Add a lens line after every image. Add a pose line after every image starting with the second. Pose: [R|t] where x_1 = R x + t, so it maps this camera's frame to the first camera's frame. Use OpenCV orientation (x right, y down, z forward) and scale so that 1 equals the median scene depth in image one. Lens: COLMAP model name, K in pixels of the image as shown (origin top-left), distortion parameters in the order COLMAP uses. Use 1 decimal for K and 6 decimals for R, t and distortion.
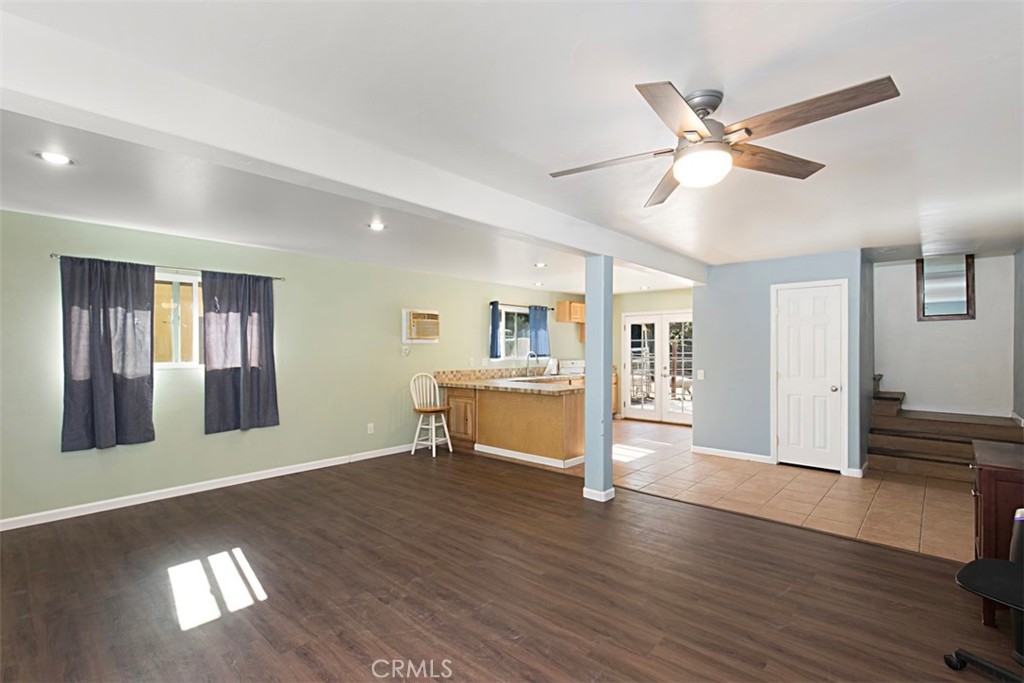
lens RADIAL K [[464.2, 0, 502.8], [0, 464.2, 345.6], [0, 0, 1]] dist [0.001745, -0.000719]
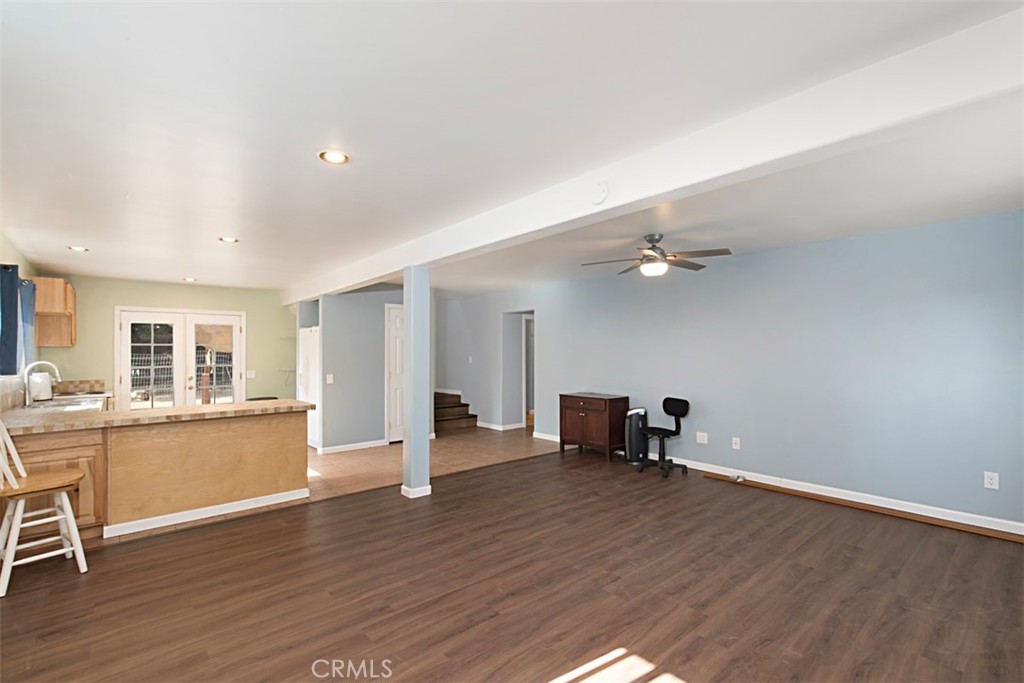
lens RADIAL K [[464.2, 0, 515.6], [0, 464.2, 348.1], [0, 0, 1]] dist [0.001745, -0.000719]
pose [[0.115816, 0.008895, 0.993231, -0.521660], [0.000120, 0.999960, -0.008969, 0.002173], [-0.993271, 0.001158, 0.115810, 0.415114]]
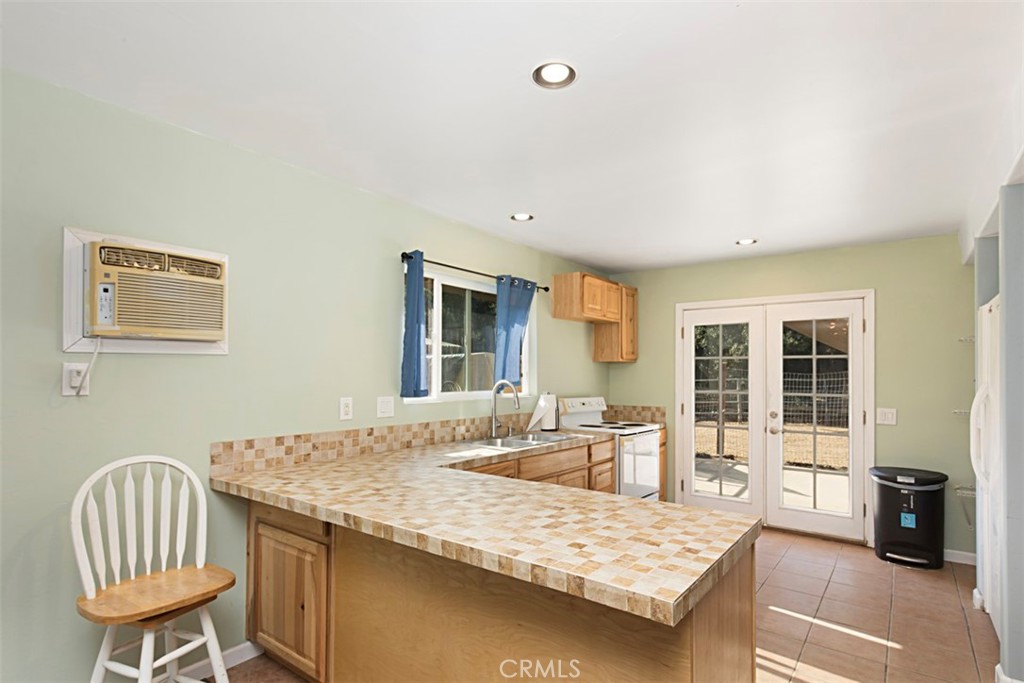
lens RADIAL K [[525.3, 0, 498.2], [0, 525.3, 364.4], [0, 0, 1]] dist [-0.002100, -0.000097]
pose [[0.995973, 0.008184, 0.089279, 0.016111], [-0.007448, 0.999936, -0.008572, 0.003143], [-0.089344, 0.007872, 0.995970, 0.609317]]
